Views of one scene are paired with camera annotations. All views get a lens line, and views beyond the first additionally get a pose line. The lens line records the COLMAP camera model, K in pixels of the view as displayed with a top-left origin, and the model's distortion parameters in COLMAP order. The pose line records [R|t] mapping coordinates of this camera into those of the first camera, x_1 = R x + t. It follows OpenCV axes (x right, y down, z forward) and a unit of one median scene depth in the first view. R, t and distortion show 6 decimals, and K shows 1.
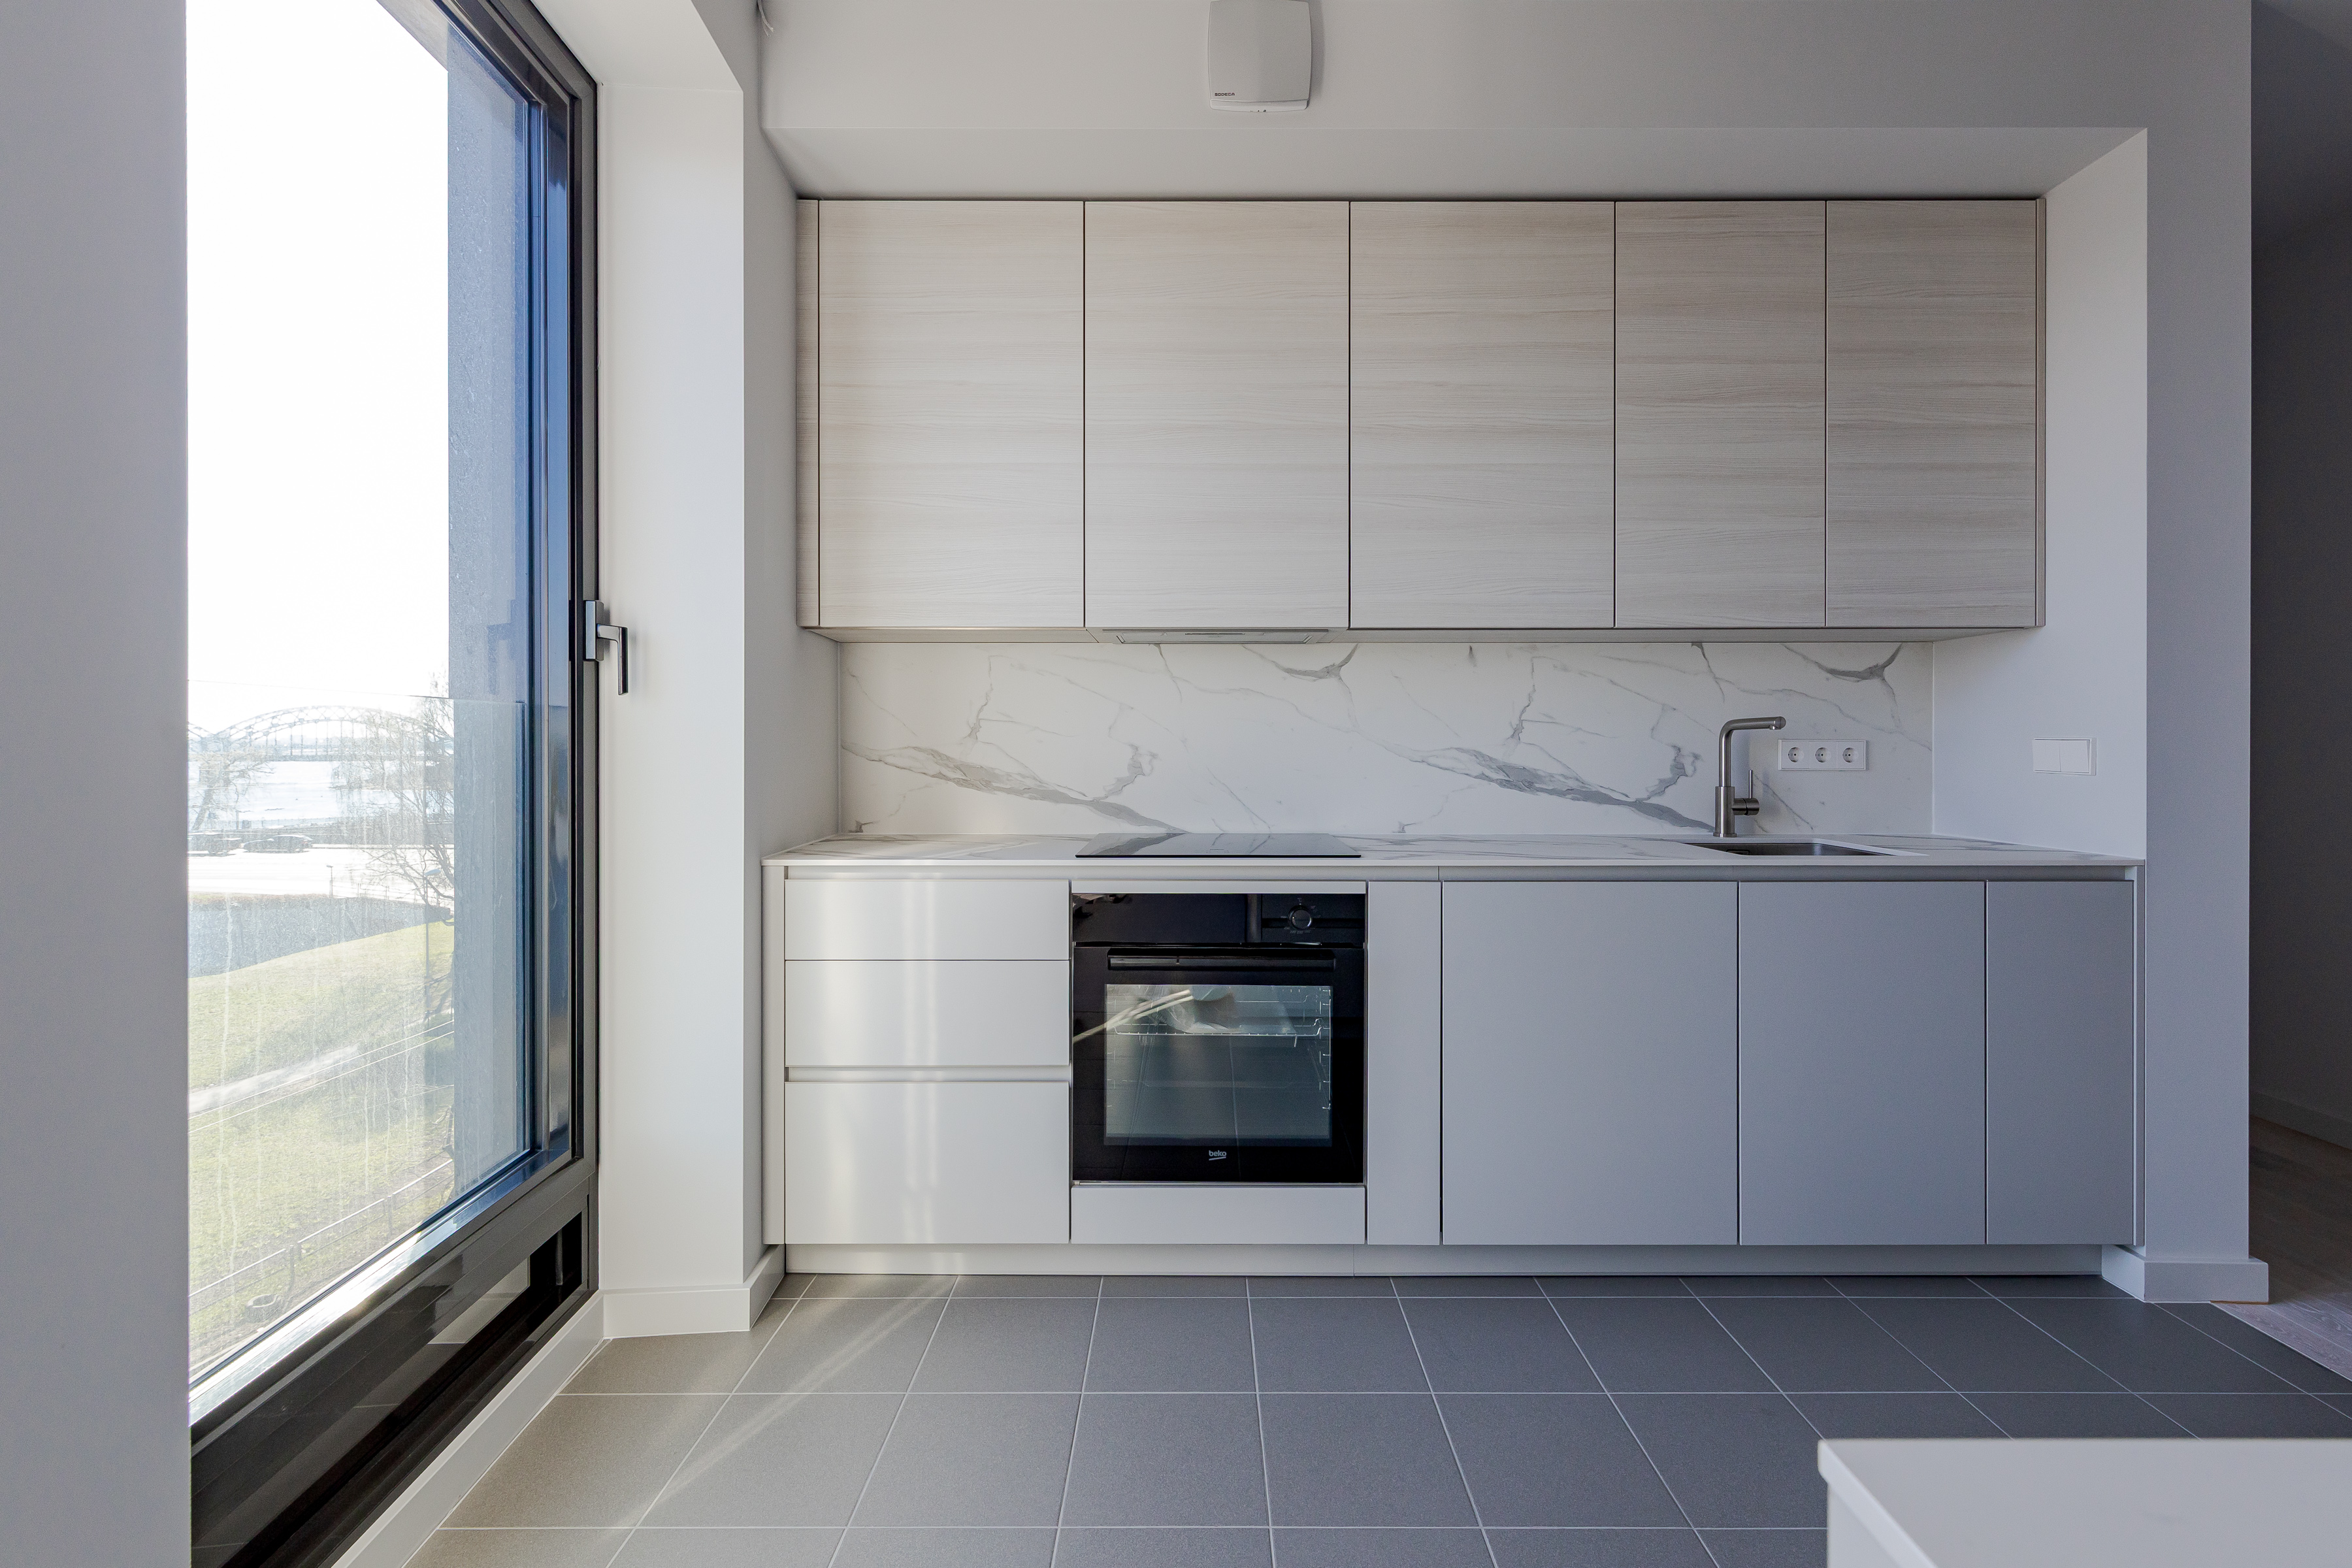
lens RADIAL K [[1016.6, 0, 1196.9], [0, 1016.6, 758.5], [0, 0, 1]] dist [0.006140, -0.000884]
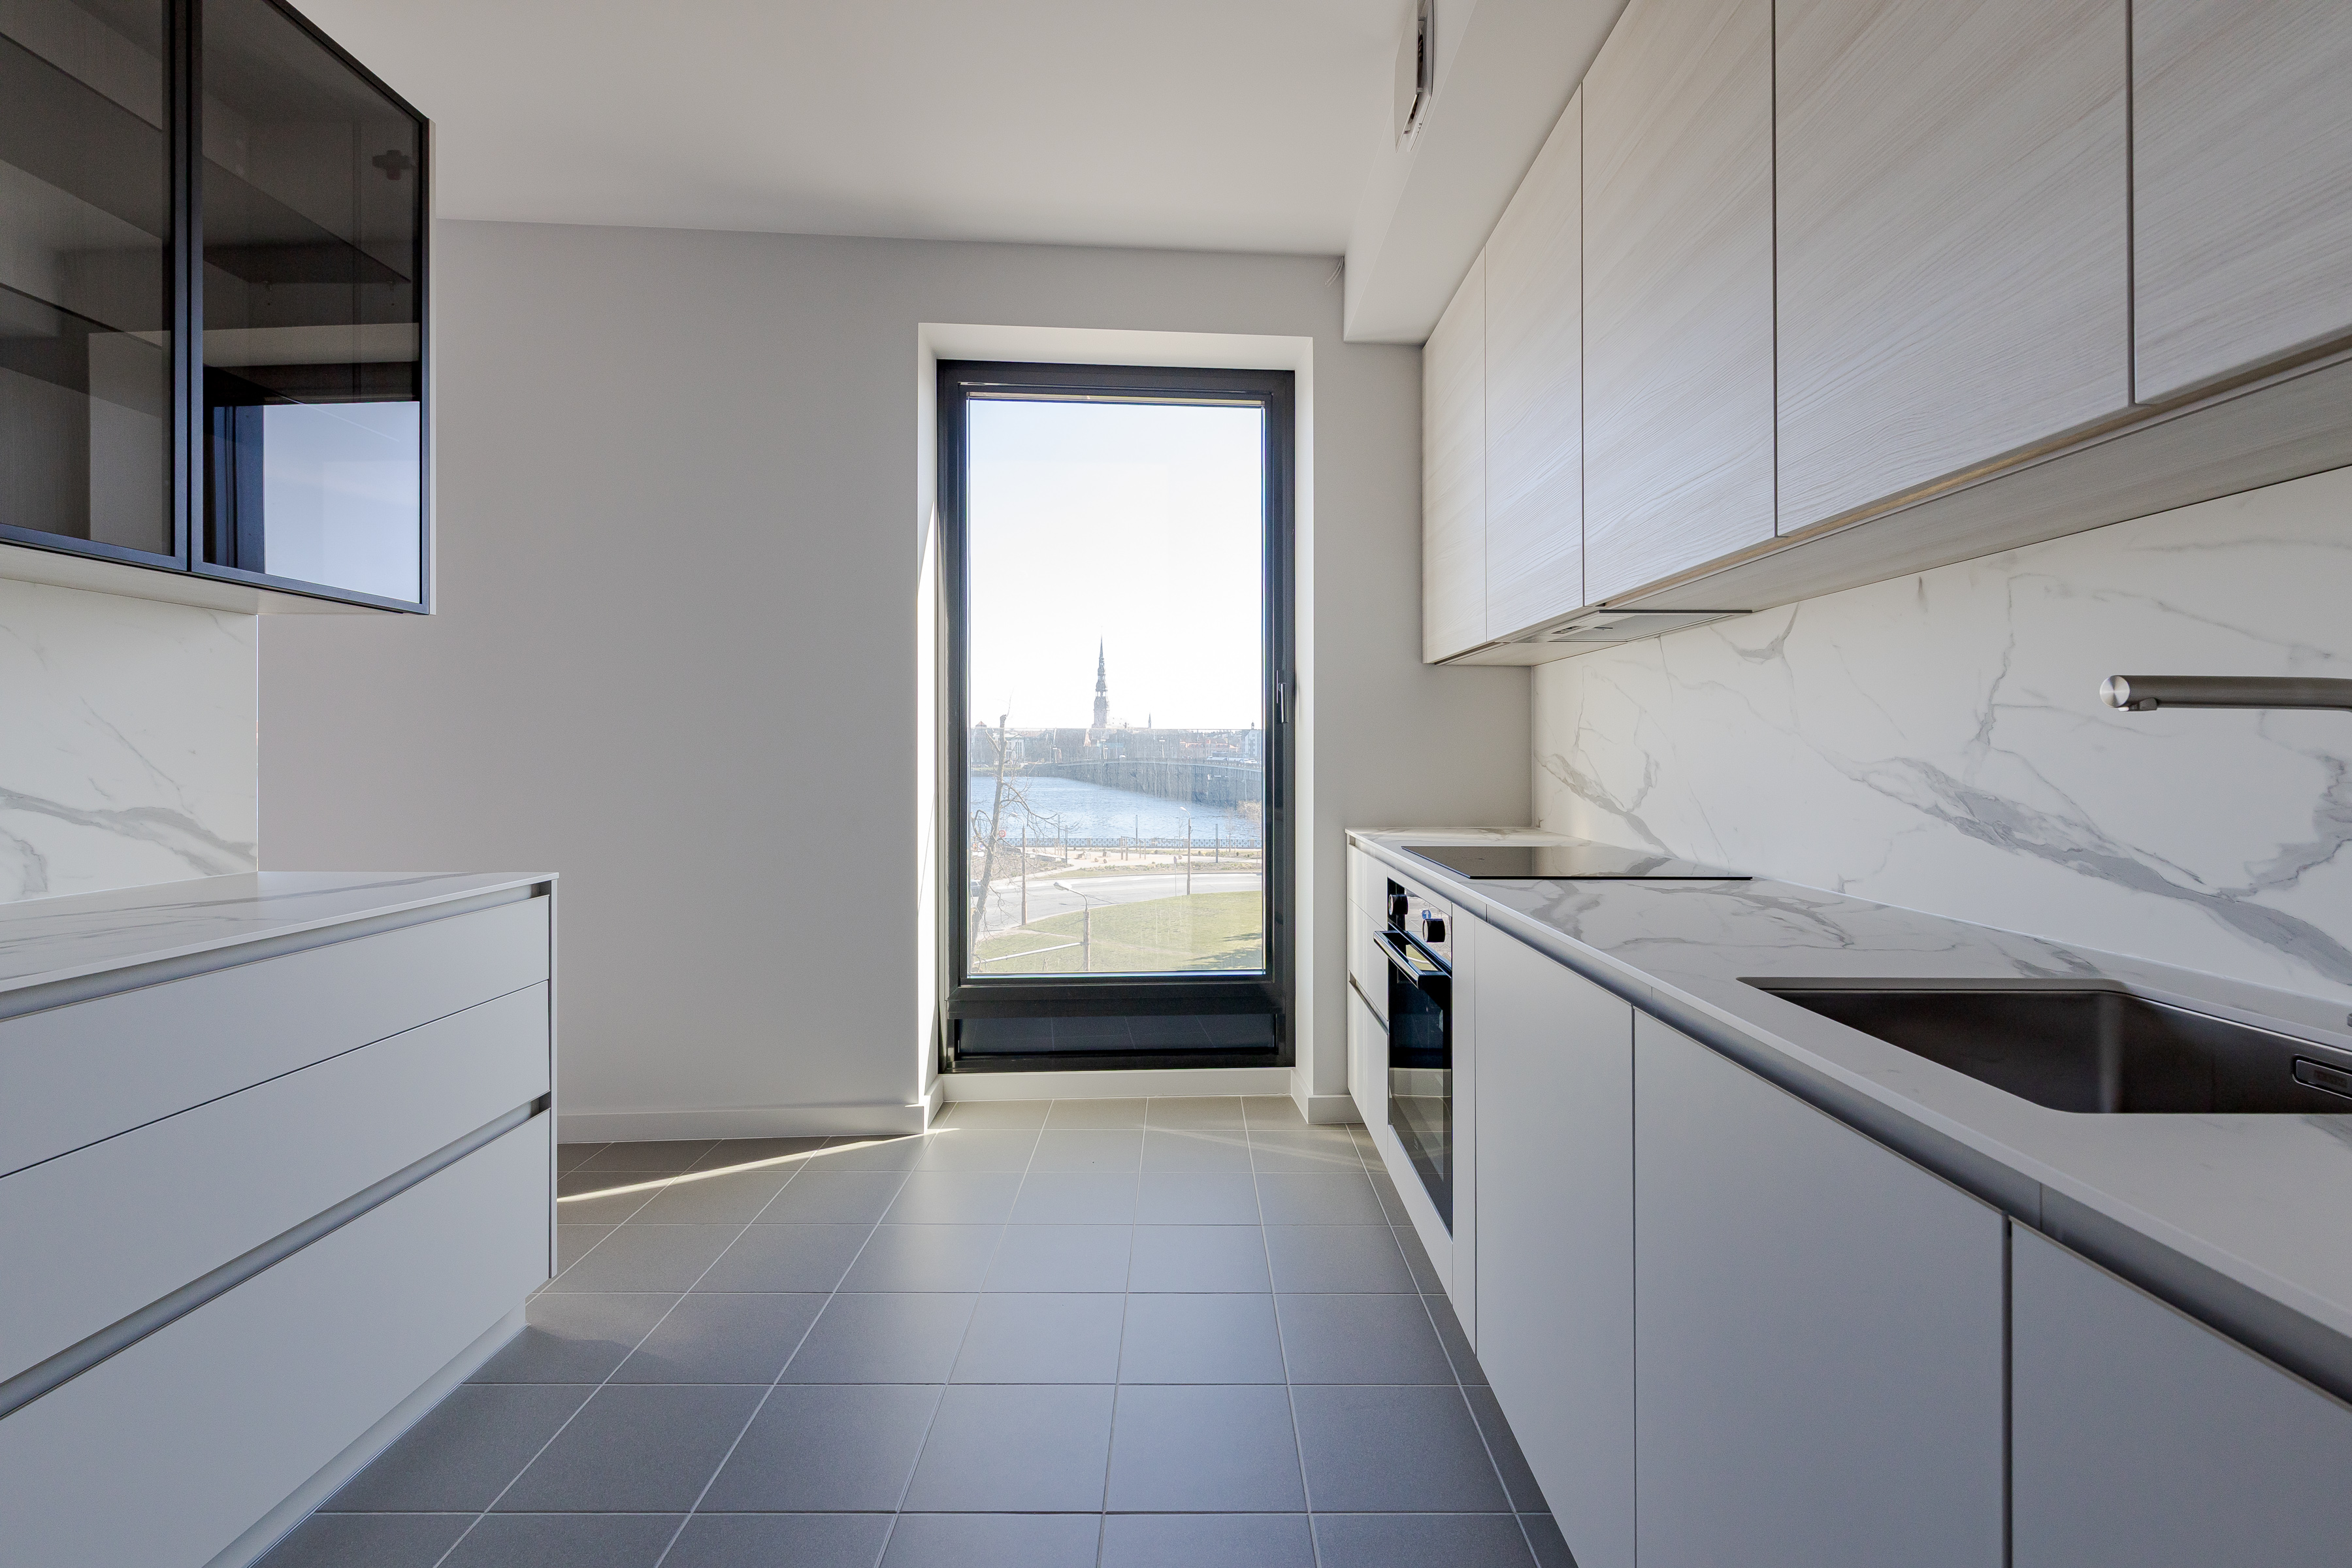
lens RADIAL K [[1016.6, 0, 1178.2], [0, 1016.6, 765.5], [0, 0, 1]] dist [0.006140, -0.000884]
pose [[-0.006856, 0.013486, -0.999886, 0.970873], [-0.010063, 0.999857, 0.013555, -0.011866], [0.999926, 0.010155, -0.006720, 0.689814]]
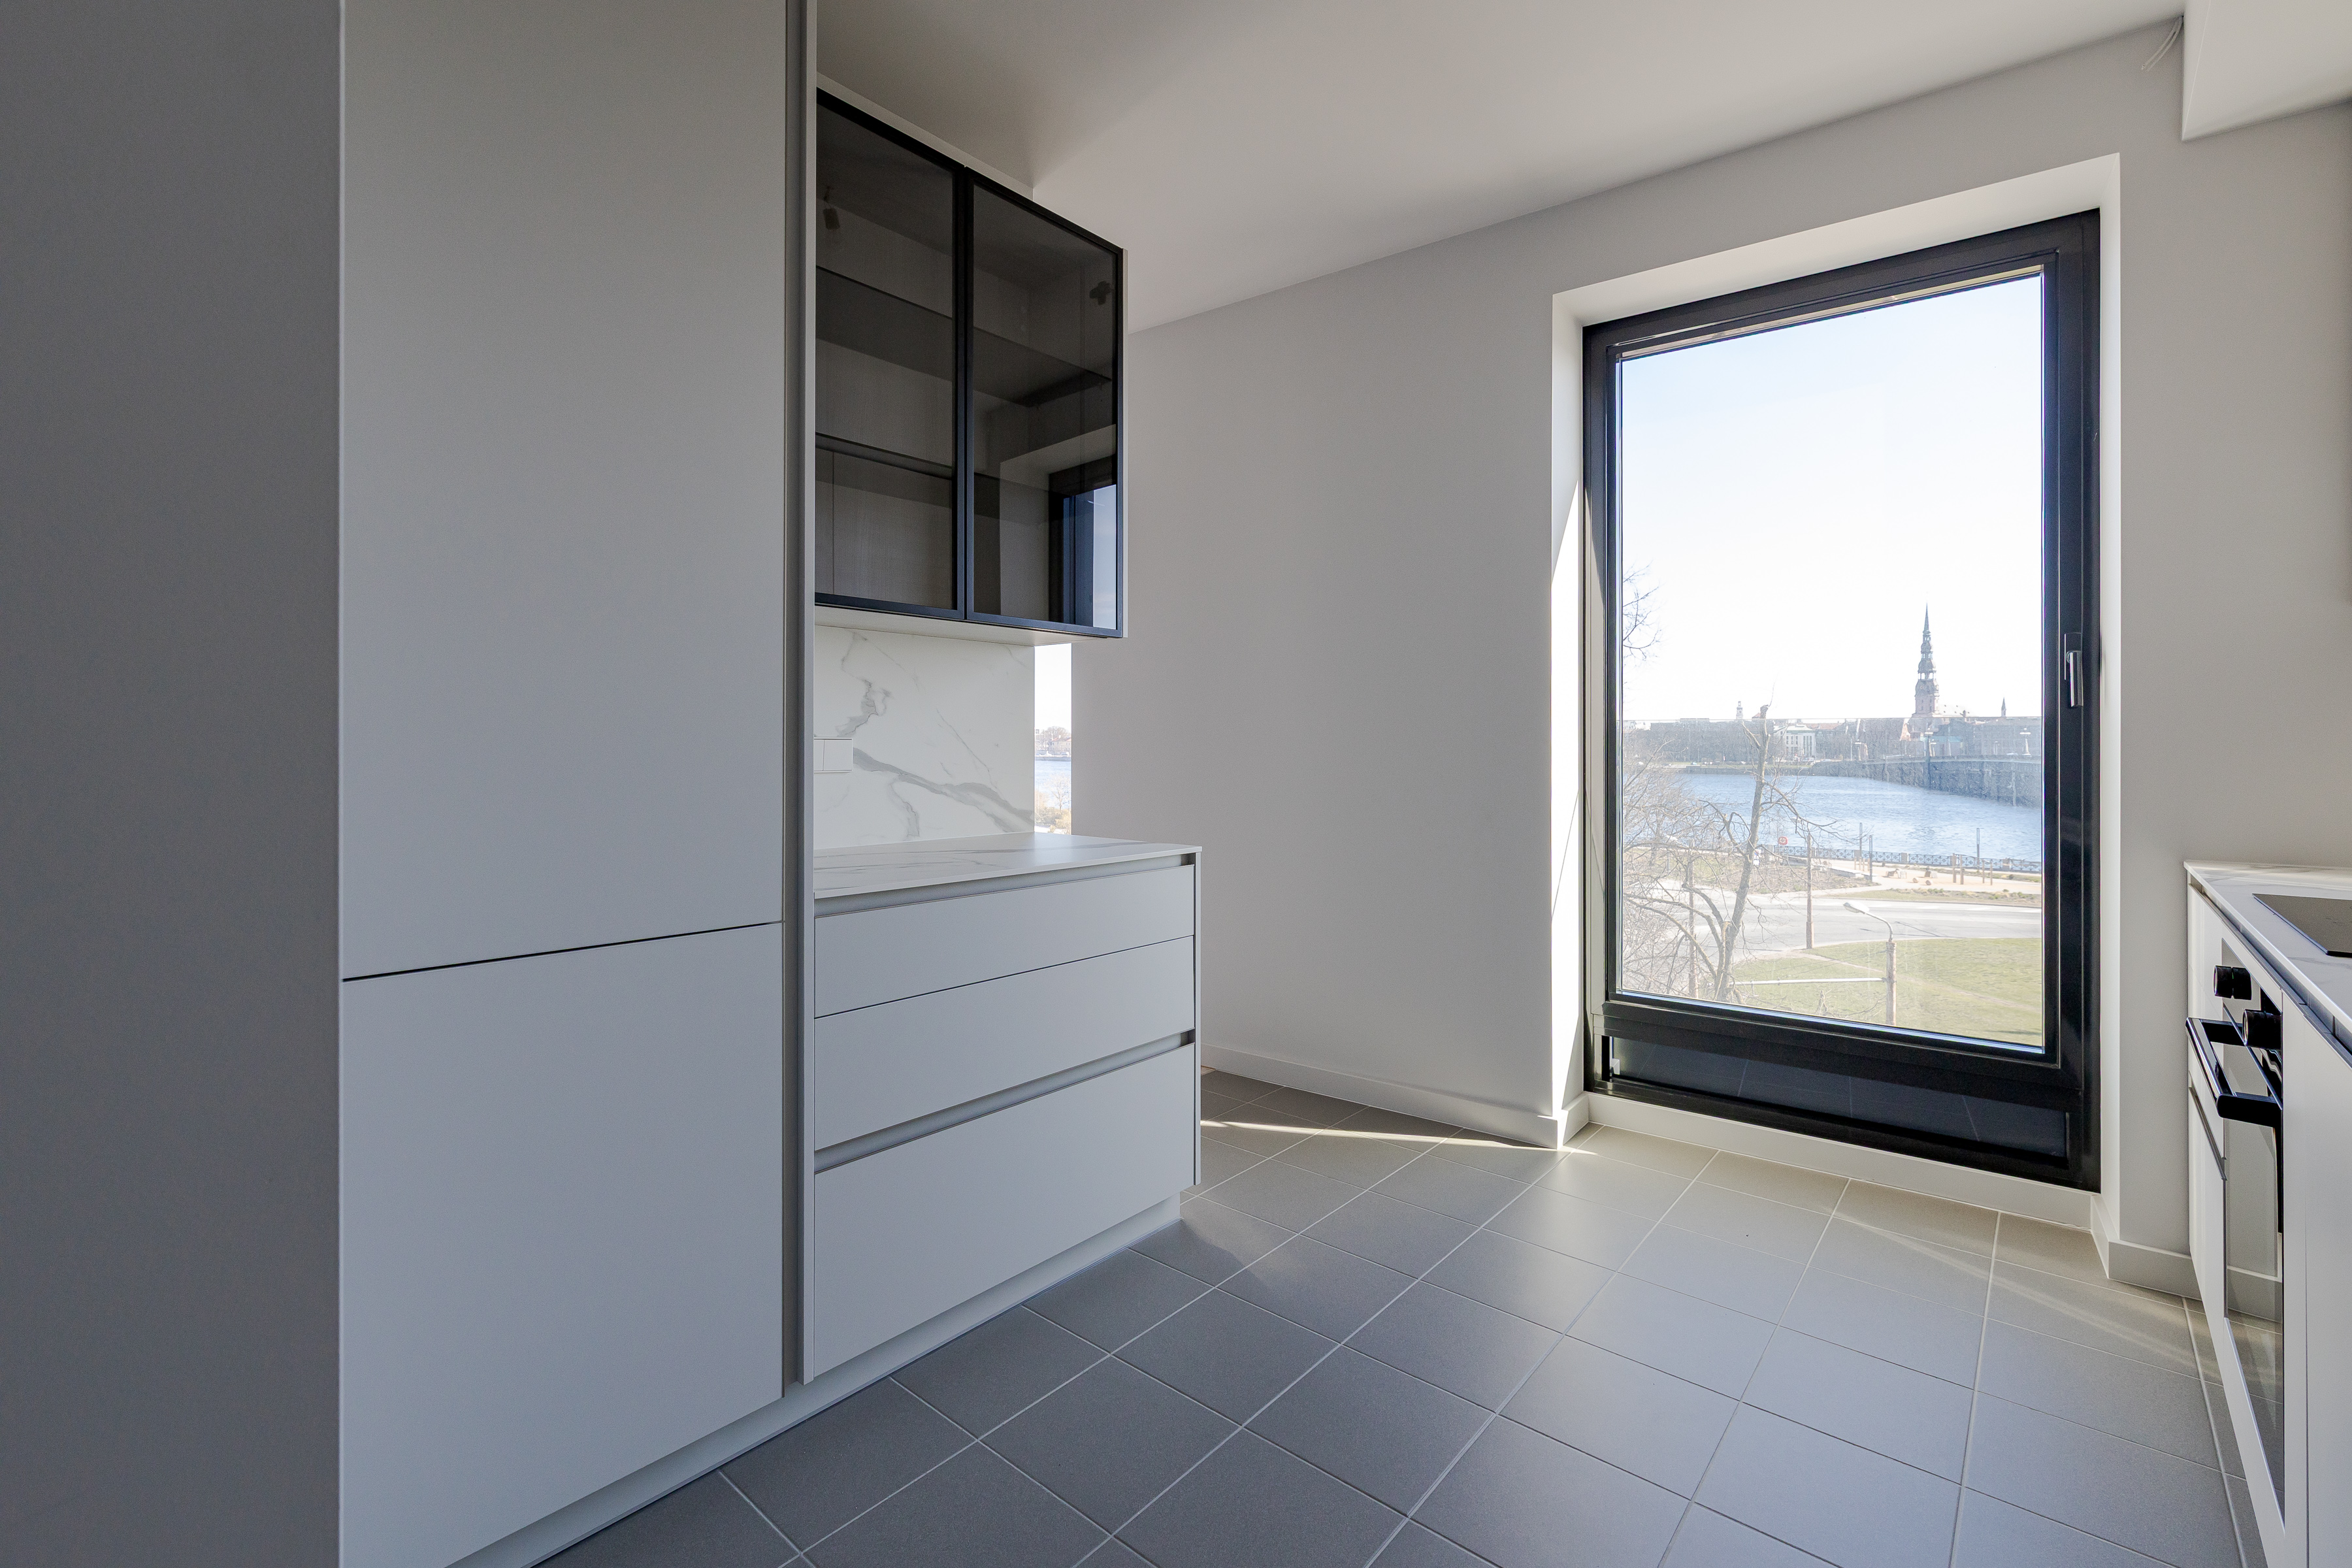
lens RADIAL K [[1016.6, 0, 1190.0], [0, 1016.6, 761.1], [0, 0, 1]] dist [0.006140, -0.000884]
pose [[-0.650283, 0.010011, -0.759626, 0.896741], [-0.010359, 0.999703, 0.022042, -0.013203], [0.759621, 0.022203, -0.649987, 0.821396]]
